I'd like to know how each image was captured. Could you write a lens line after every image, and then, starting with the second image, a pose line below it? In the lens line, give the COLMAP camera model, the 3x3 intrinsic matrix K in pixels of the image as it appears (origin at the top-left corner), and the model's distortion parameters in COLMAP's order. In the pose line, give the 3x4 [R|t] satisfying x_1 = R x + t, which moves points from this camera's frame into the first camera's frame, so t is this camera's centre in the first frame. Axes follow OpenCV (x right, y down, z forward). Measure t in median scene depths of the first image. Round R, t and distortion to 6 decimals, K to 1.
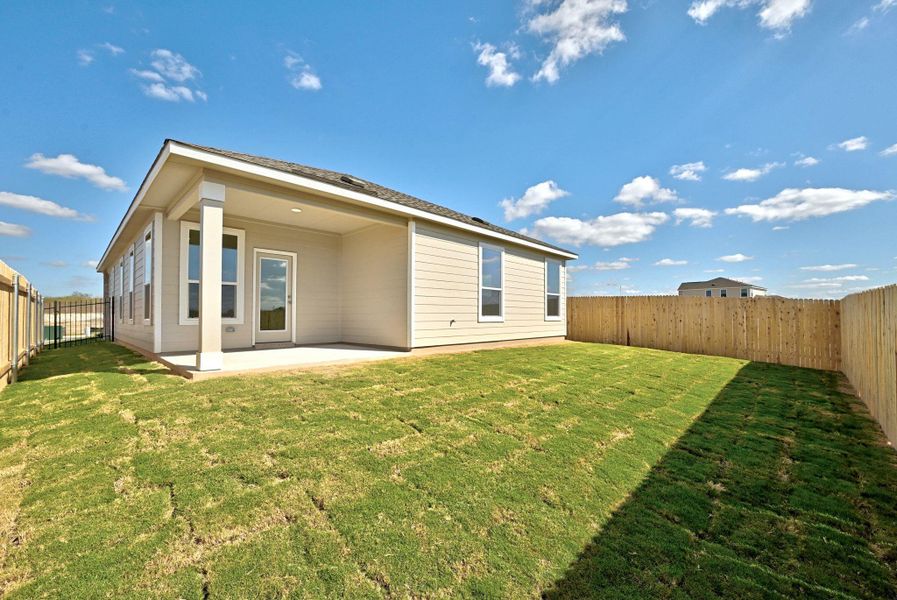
lens RADIAL K [[356.2, 0, 444.7], [0, 356.2, 297.3], [0, 0, 1]] dist [-0.007435, 0.000013]
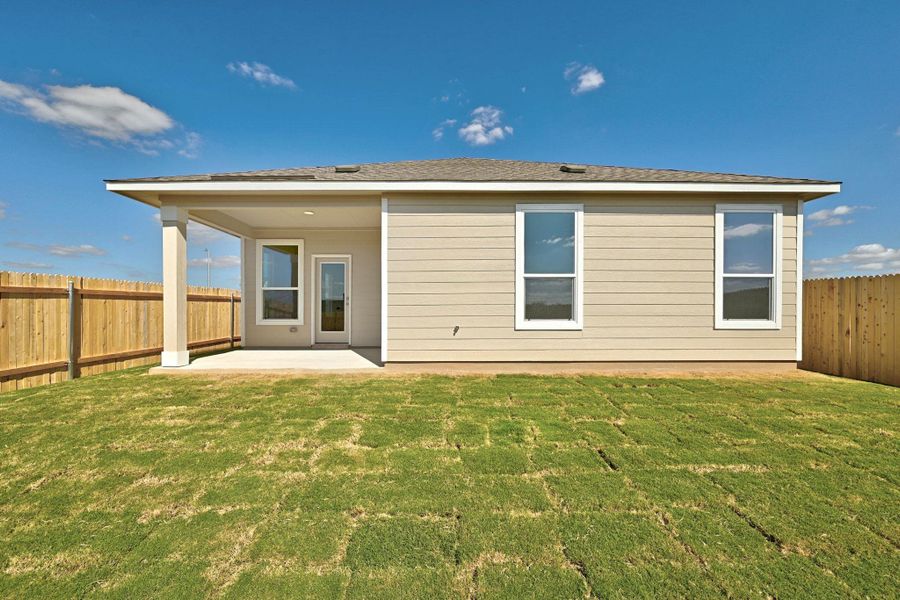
lens RADIAL K [[354.9, 0, 449.4], [0, 354.9, 275.0], [0, 0, 1]] dist [-0.009746, -0.000040]
pose [[0.715337, -0.073058, -0.694950, 0.456288], [0.037736, 0.997107, -0.065980, 0.009900], [0.697760, 0.020973, 0.716025, 0.461274]]
